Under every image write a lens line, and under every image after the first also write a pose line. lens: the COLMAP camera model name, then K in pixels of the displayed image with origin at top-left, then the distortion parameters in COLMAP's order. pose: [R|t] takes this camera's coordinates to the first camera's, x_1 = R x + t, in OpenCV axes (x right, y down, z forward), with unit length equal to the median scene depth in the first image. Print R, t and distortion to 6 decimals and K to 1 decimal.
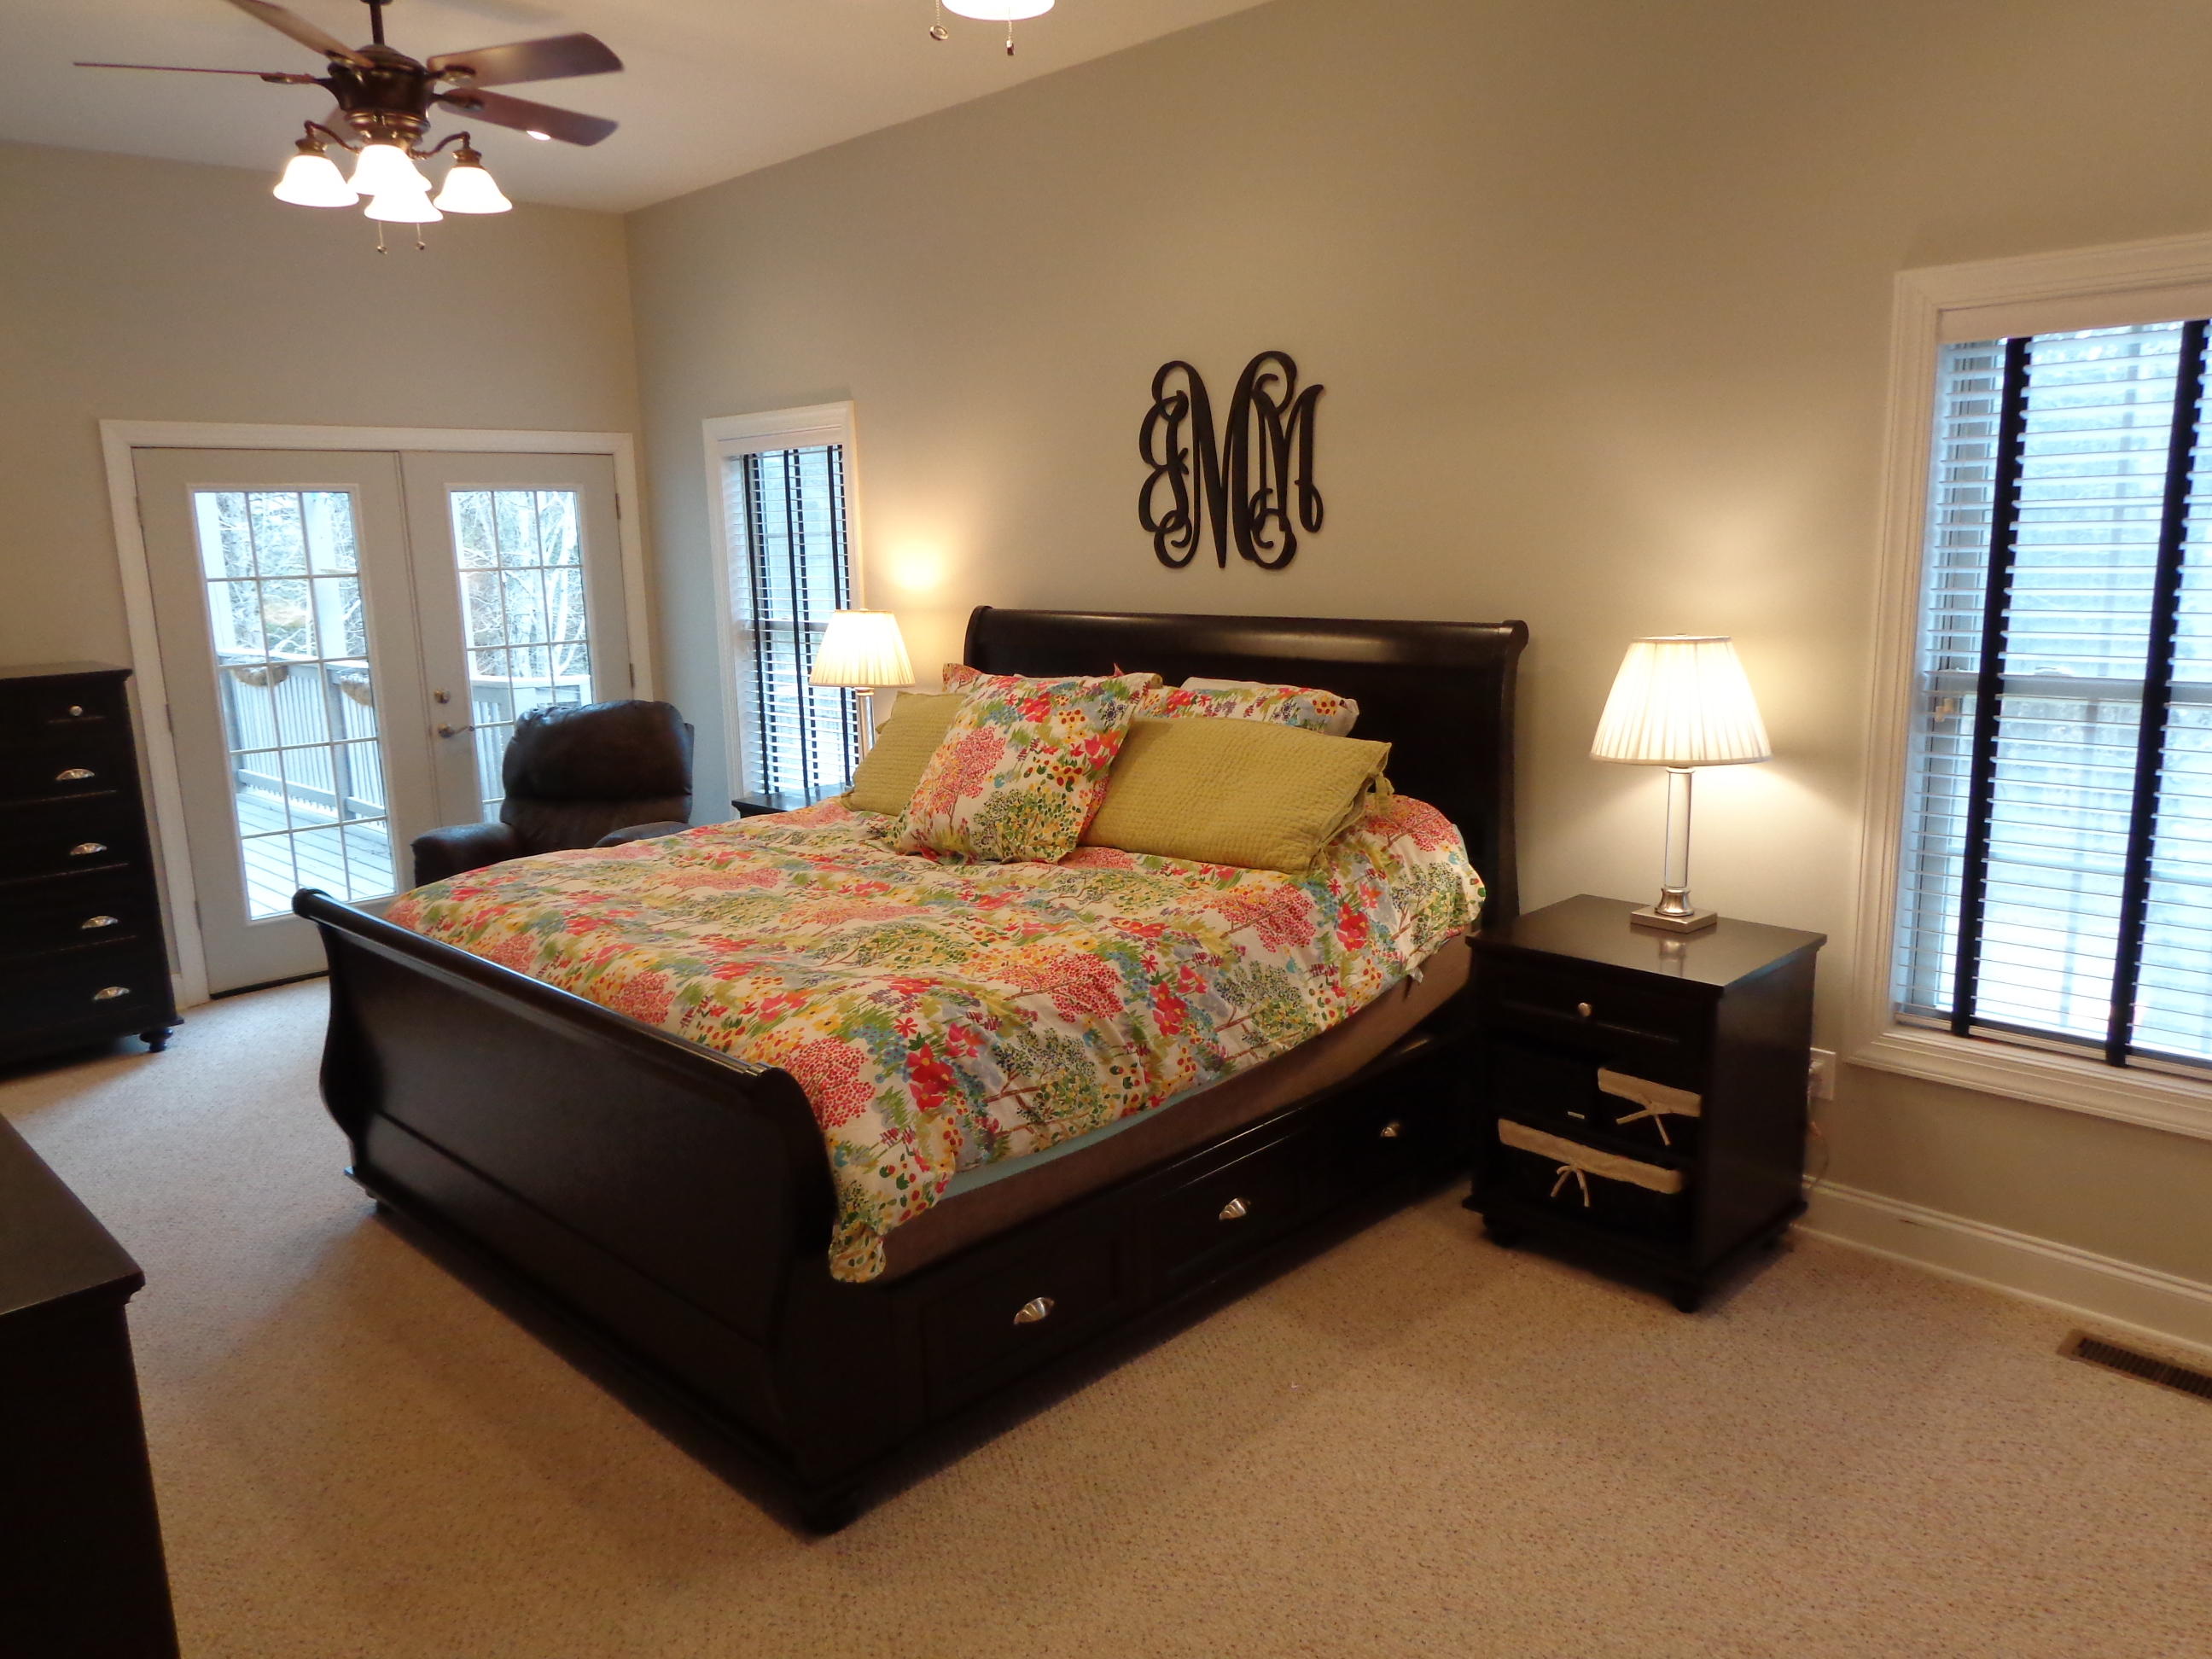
lens RADIAL K [[1545.8, 0, 1114.4], [0, 1545.8, 822.6], [0, 0, 1]] dist [0.002720, 0.005456]
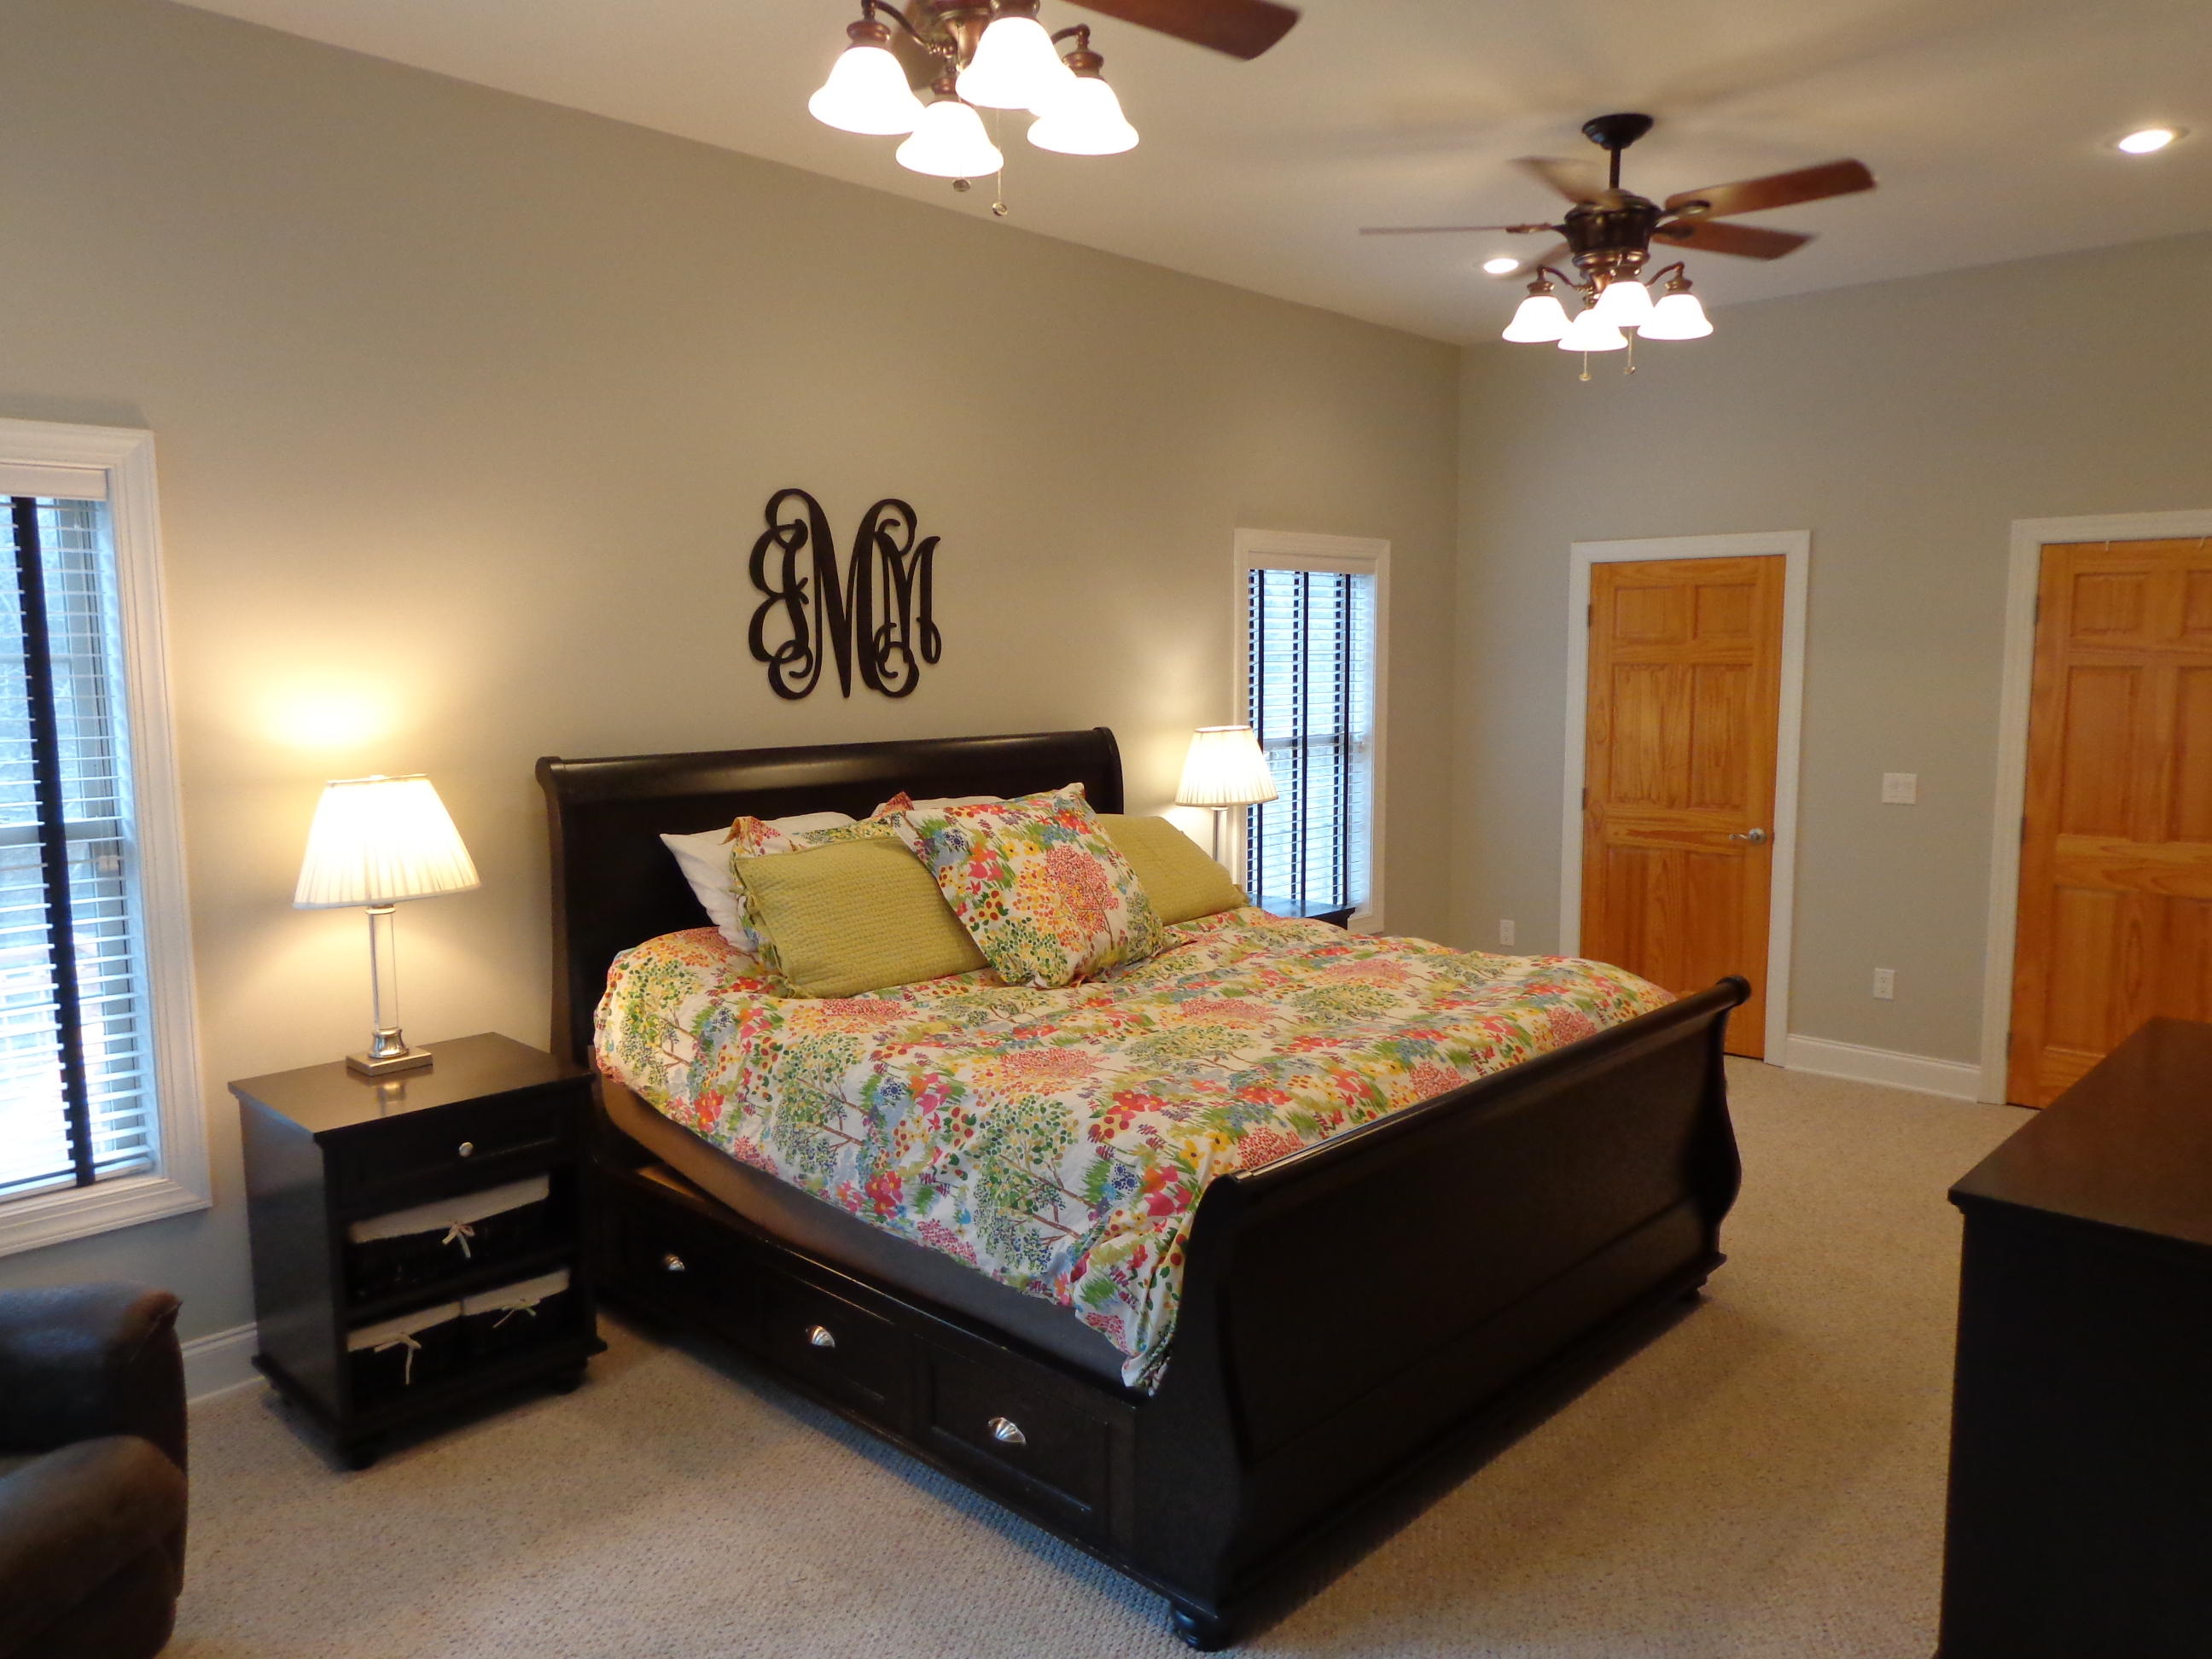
lens RADIAL K [[1576.1, 0, 1109.0], [0, 1576.1, 821.7], [0, 0, 1]] dist [0.000175, 0.002762]
pose [[-0.024965, -0.095337, 0.995132, -1.037797], [0.181262, 0.978510, 0.098292, -0.166097], [-0.983118, 0.182833, -0.007148, 0.910238]]
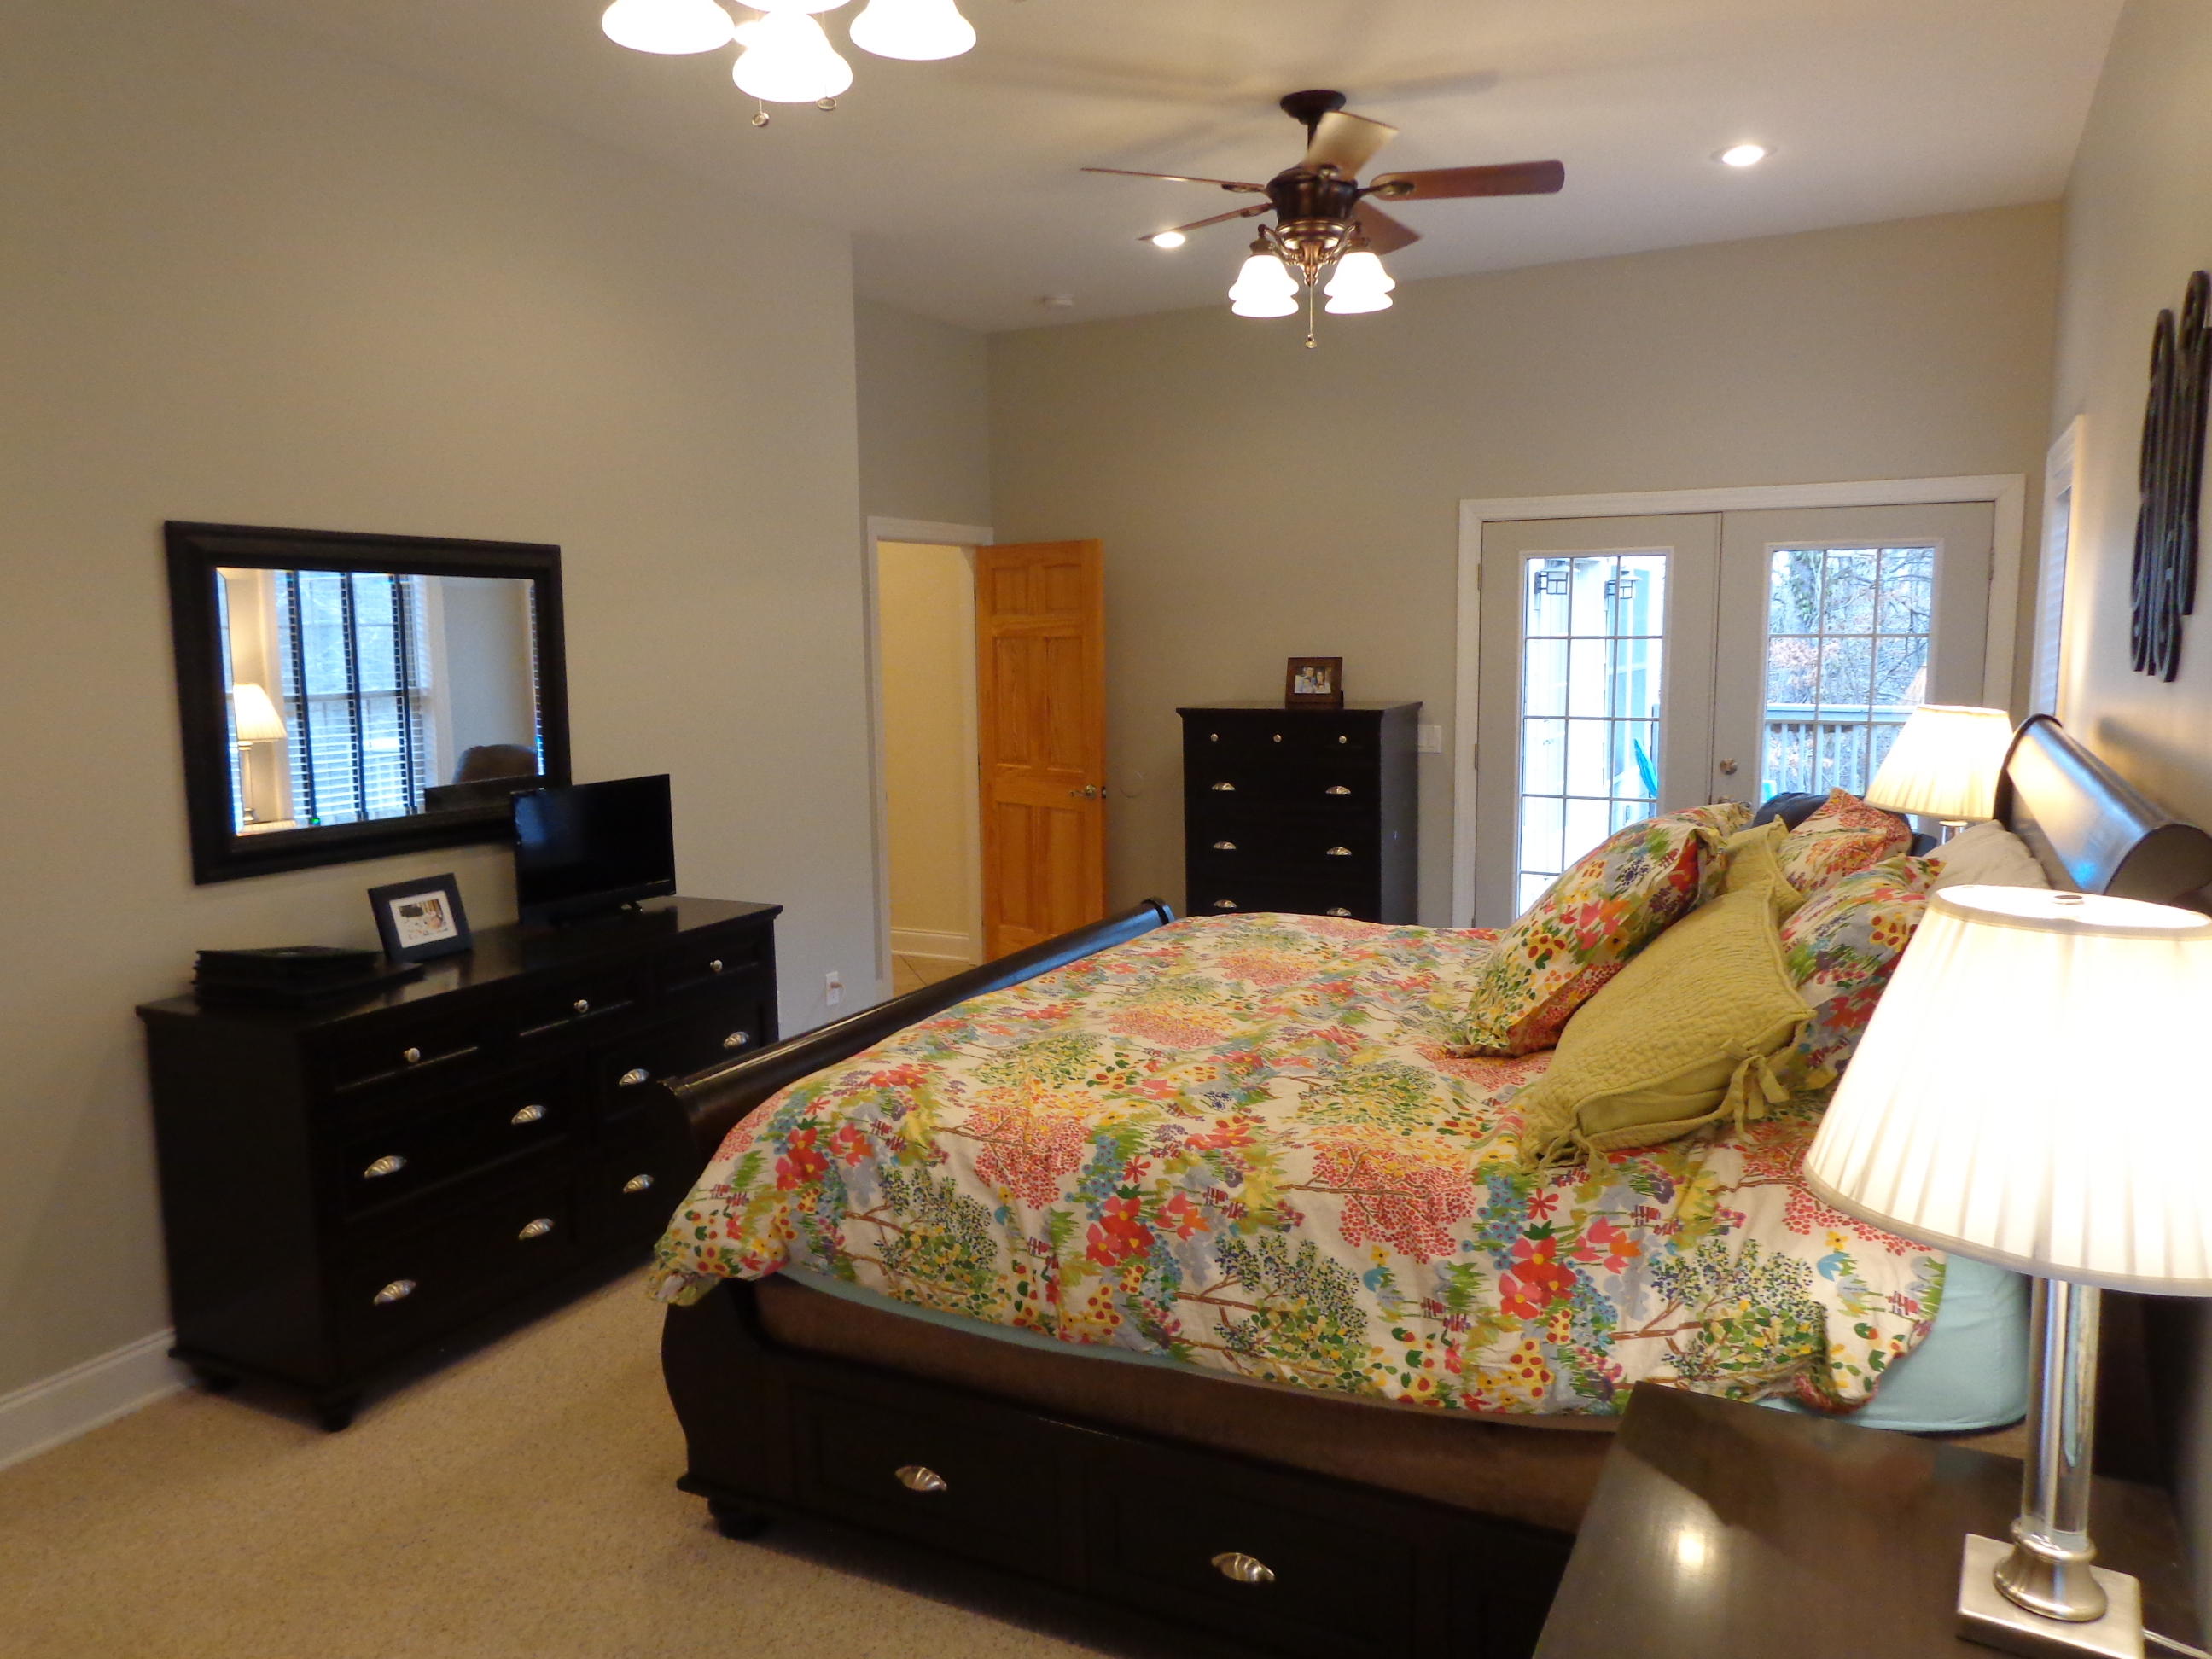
lens RADIAL K [[1551.2, 0, 1106.0], [0, 1551.2, 829.5], [0, 0, 1]] dist [-0.003696, 0.001313]
pose [[0.310987, 0.147811, -0.938850, 0.564767], [-0.172468, 0.980208, 0.097193, -0.116532], [0.934634, 0.131696, 0.330325, 0.553461]]
